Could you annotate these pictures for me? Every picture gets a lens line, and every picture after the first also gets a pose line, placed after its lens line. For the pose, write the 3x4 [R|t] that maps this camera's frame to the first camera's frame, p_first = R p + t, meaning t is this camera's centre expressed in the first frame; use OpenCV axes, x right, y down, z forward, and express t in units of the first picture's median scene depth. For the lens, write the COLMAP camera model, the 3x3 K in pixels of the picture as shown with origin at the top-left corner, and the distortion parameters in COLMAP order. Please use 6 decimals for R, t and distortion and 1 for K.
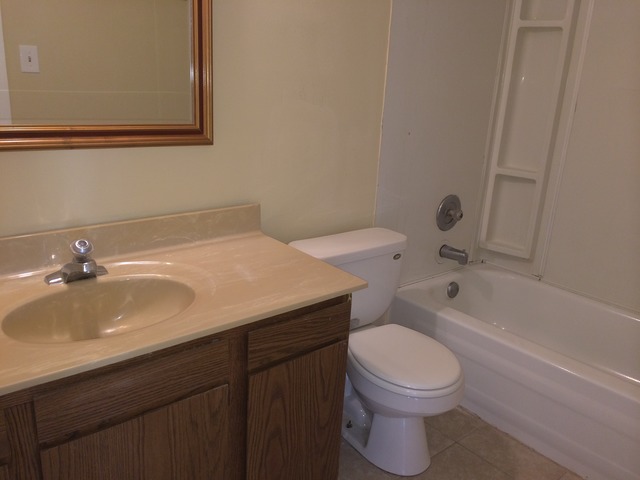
lens RADIAL K [[555.9, 0, 321.2], [0, 555.9, 241.3], [0, 0, 1]] dist [0.058612, -0.087635]
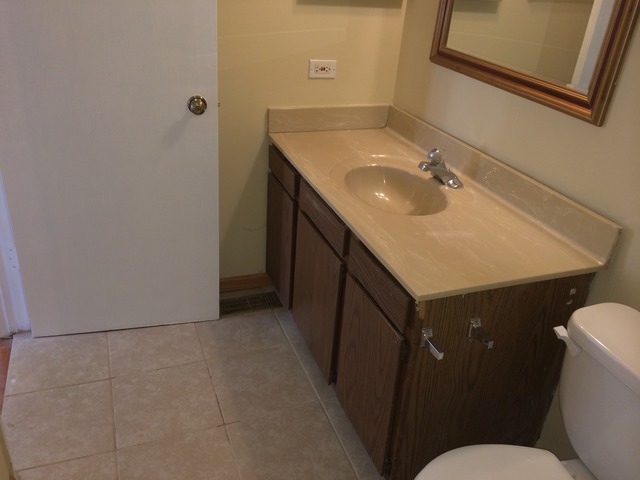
lens RADIAL K [[555.9, 0, 320.5], [0, 555.9, 239.2], [0, 0, 1]] dist [0.058612, -0.087635]
pose [[-0.329773, 0.370220, -0.868439, 0.713222], [-0.352930, 0.804852, 0.477130, -0.291099], [0.875608, 0.463843, -0.134757, 0.840481]]
